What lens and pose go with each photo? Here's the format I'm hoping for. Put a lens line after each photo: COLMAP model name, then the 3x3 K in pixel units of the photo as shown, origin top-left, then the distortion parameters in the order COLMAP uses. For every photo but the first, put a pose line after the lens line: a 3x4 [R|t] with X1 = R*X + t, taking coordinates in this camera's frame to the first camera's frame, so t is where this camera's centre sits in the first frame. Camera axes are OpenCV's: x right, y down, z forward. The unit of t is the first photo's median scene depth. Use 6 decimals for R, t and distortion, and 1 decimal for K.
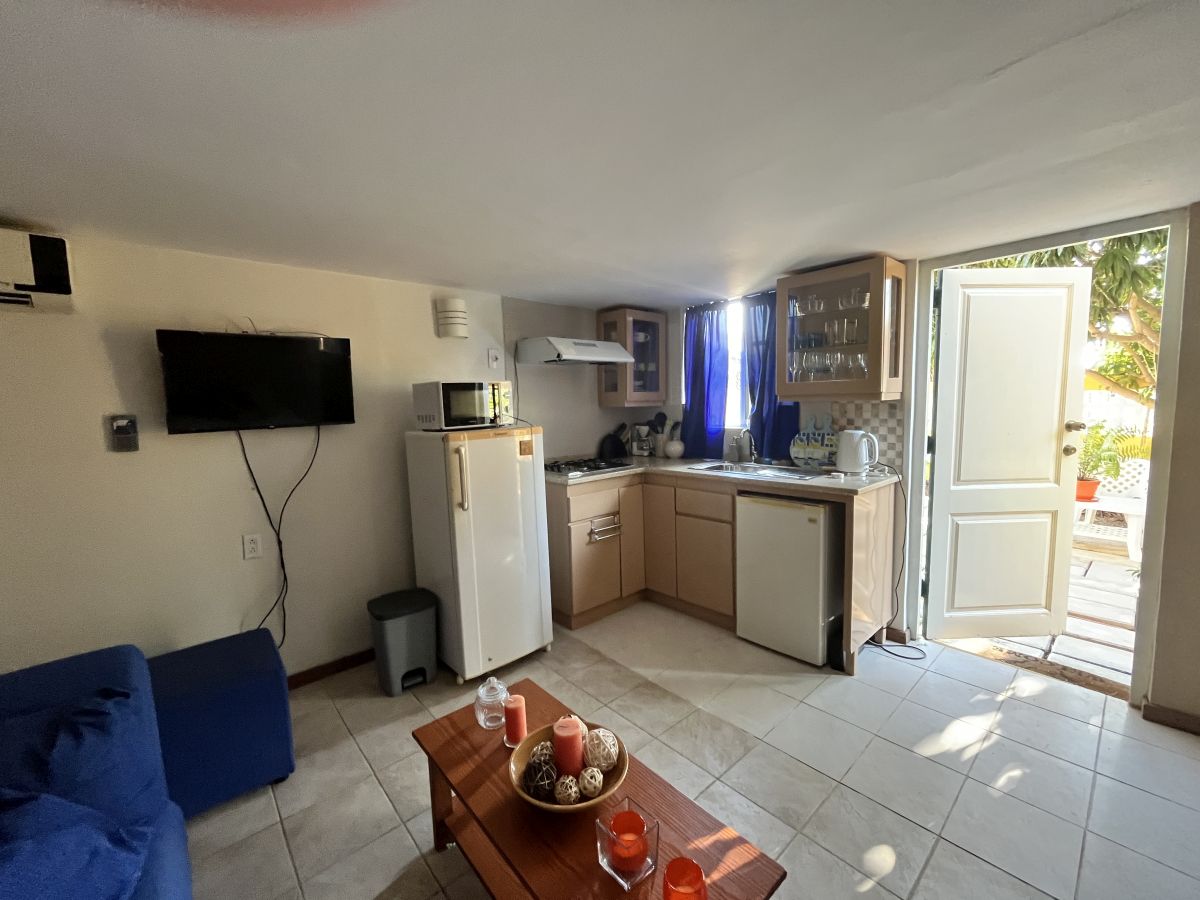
lens RADIAL K [[488.4, 0, 600.3], [0, 488.4, 451.2], [0, 0, 1]] dist [-0.000572, 0.000035]
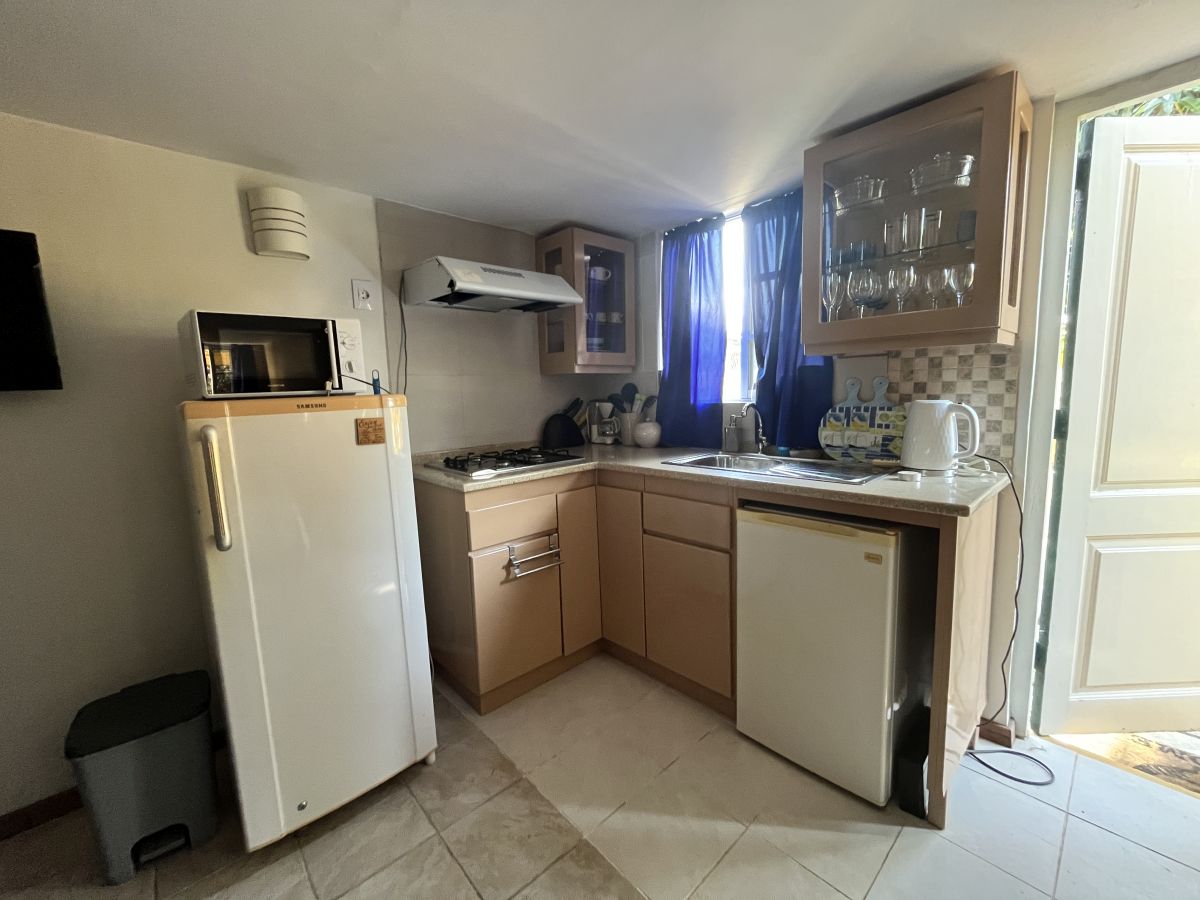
lens RADIAL K [[488.4, 0, 600.0], [0, 488.4, 451.5], [0, 0, 1]] dist [-0.000572, 0.000035]
pose [[0.999937, -0.005585, 0.009720, 0.100055], [0.005337, 0.999662, 0.025429, 0.003152], [-0.009859, -0.025376, 0.999629, 0.385834]]
